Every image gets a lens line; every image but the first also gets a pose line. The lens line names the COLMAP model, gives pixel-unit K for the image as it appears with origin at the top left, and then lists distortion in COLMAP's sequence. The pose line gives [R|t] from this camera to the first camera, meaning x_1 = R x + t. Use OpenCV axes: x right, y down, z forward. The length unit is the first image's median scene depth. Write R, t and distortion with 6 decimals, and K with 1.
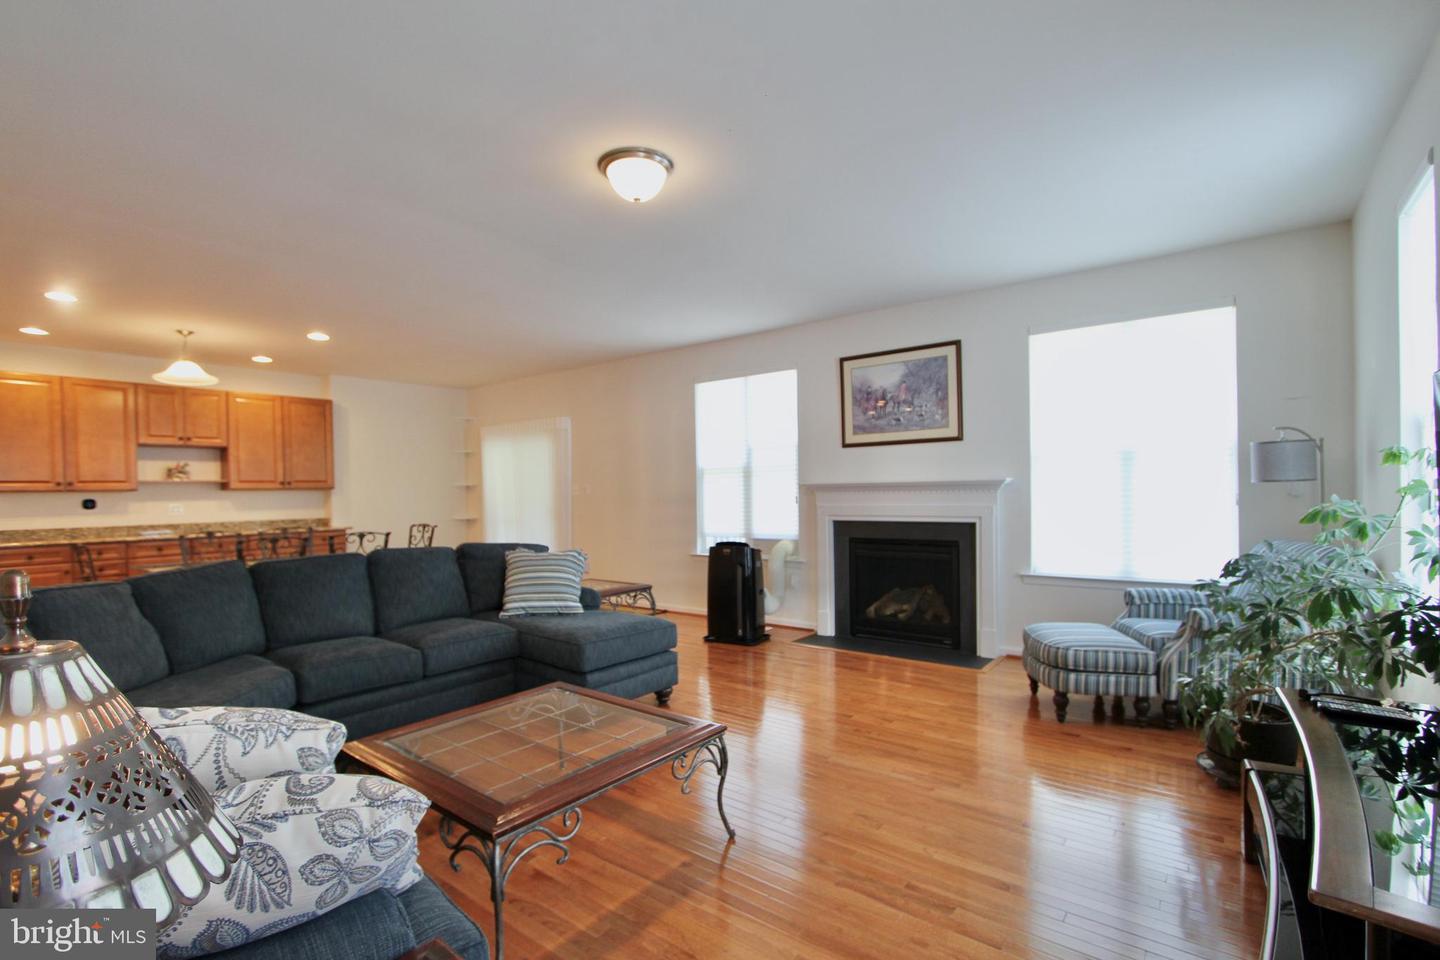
lens RADIAL K [[668.3, 0, 728.5], [0, 668.3, 492.4], [0, 0, 1]] dist [-0.011038, 0.001810]
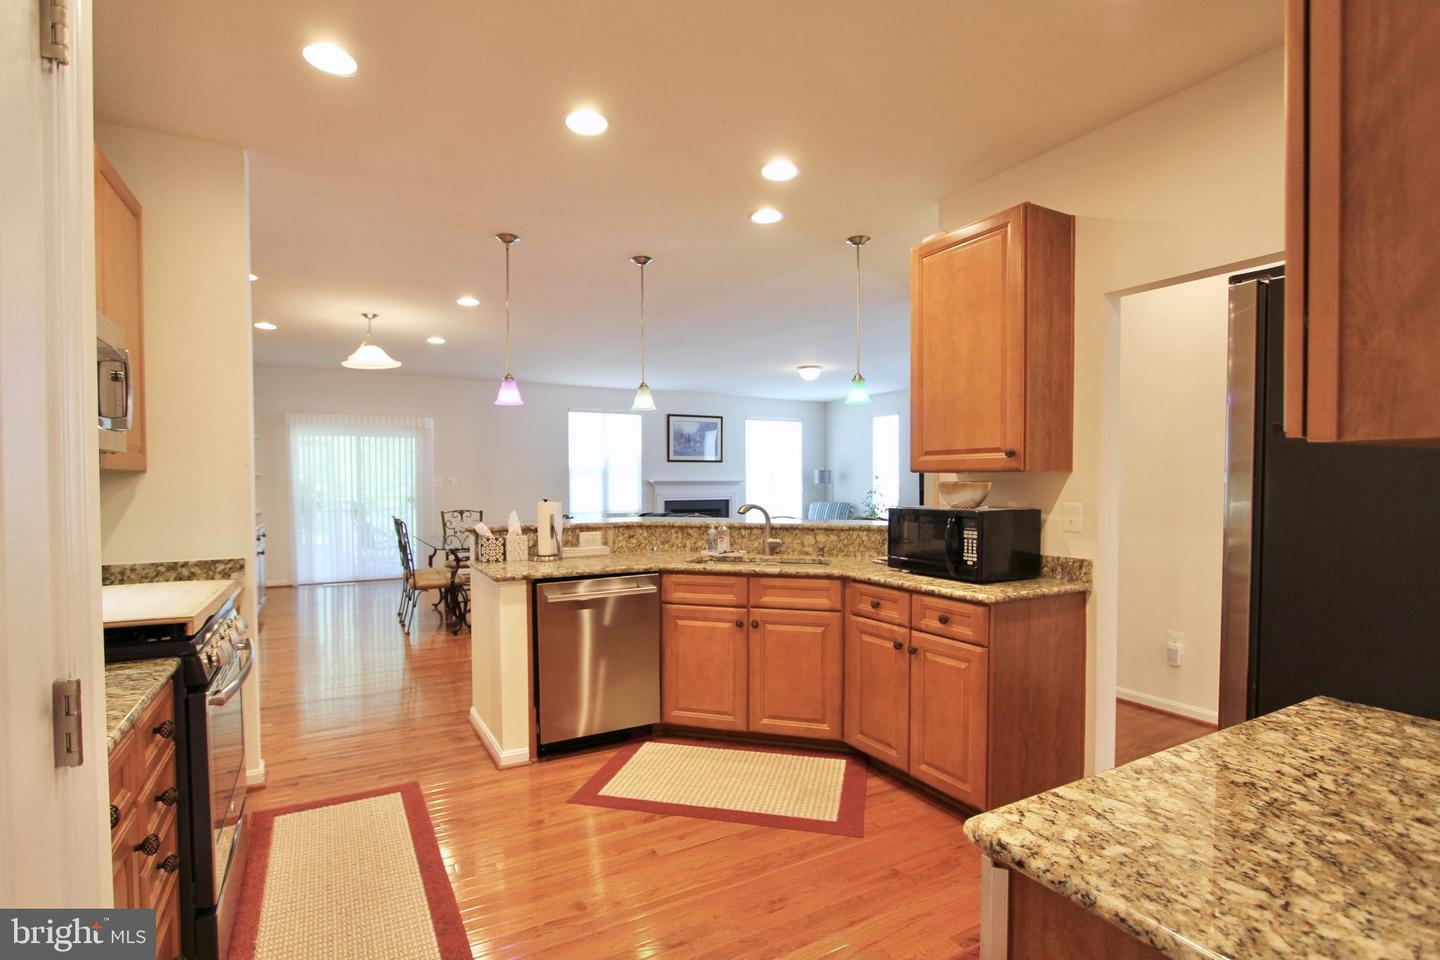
lens RADIAL K [[668.3, 0, 709.9], [0, 668.3, 490.8], [0, 0, 1]] dist [-0.011038, 0.001810]
pose [[0.380468, -0.000324, 0.924794, -1.587554], [-0.002434, 0.999996, 0.001352, 0.011976], [-0.924791, -0.002765, 0.380465, 0.185657]]
